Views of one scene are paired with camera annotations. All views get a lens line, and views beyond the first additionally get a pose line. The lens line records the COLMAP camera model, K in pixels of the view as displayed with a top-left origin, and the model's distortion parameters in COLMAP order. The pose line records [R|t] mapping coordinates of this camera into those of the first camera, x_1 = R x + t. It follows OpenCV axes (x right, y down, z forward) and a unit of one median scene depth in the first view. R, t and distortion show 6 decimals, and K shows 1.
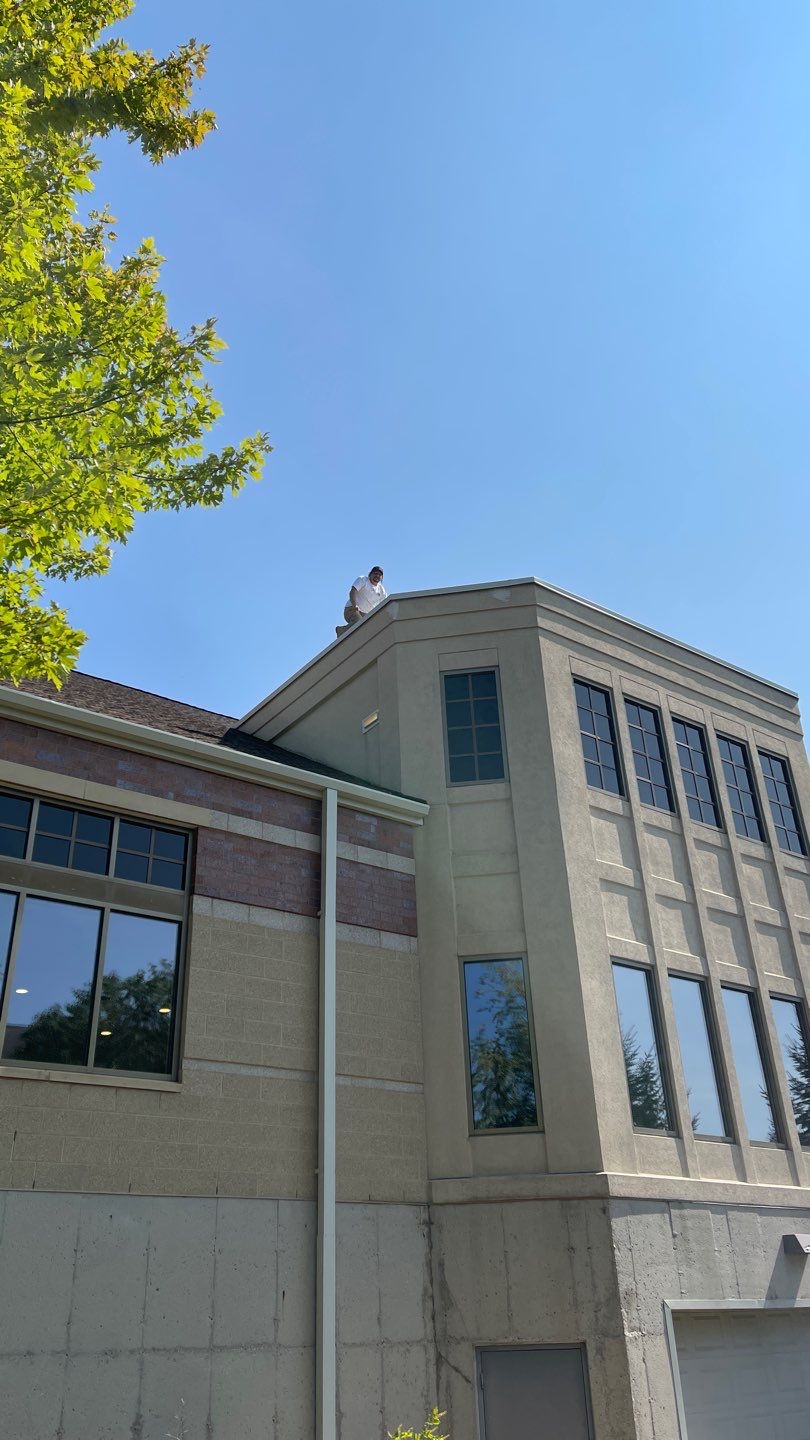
lens RADIAL K [[1080.6, 0, 400.0], [0, 1080.6, 697.6], [0, 0, 1]] dist [0.085945, -0.087584]
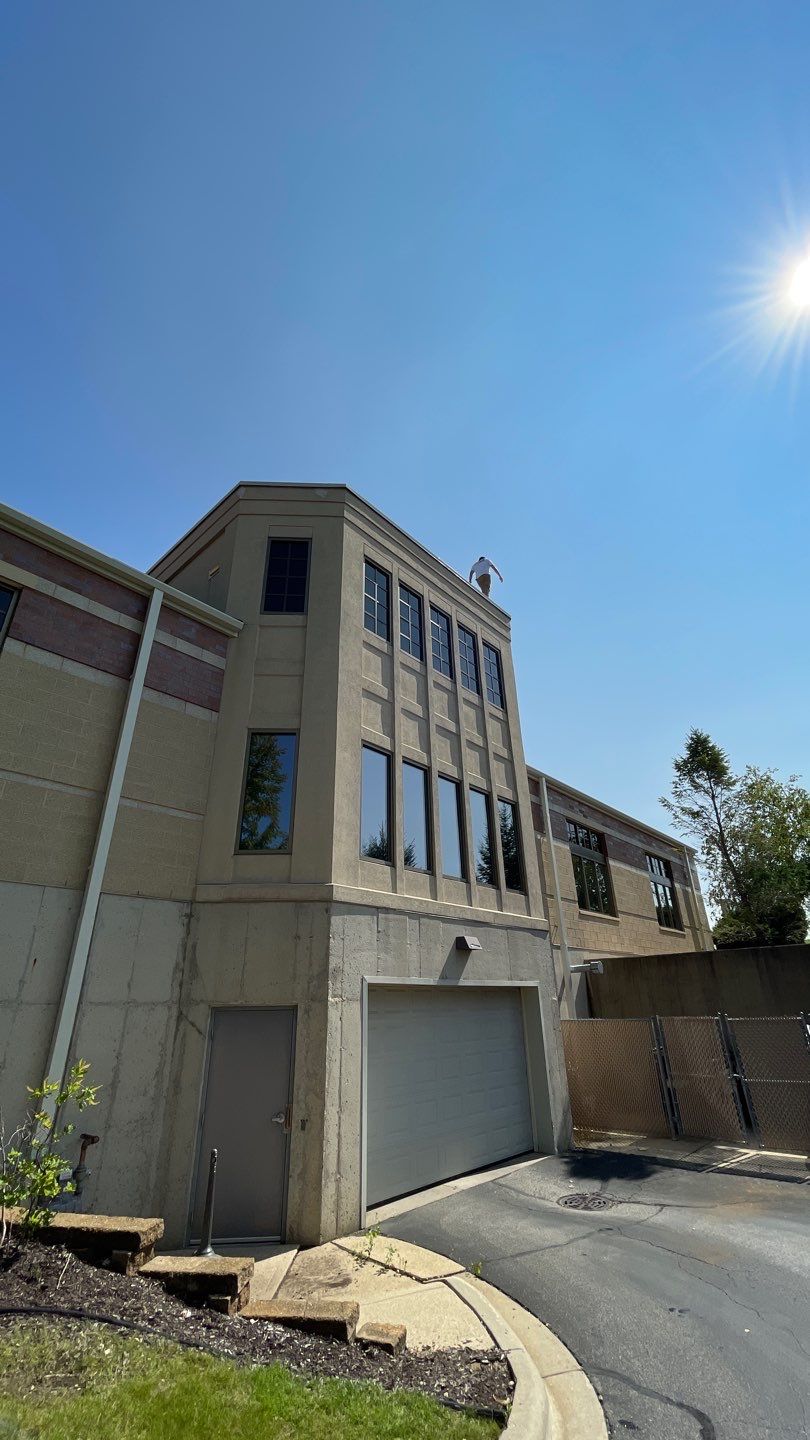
lens RADIAL K [[580.0, 0, 401.4], [0, 580.0, 712.7], [0, 0, 1]] dist [0.000195, -0.000295]
pose [[0.979603, 0.102725, 0.172702, 0.112969], [-0.111787, 0.992777, 0.043564, 0.167157], [-0.166979, -0.061981, 0.984010, 0.275222]]
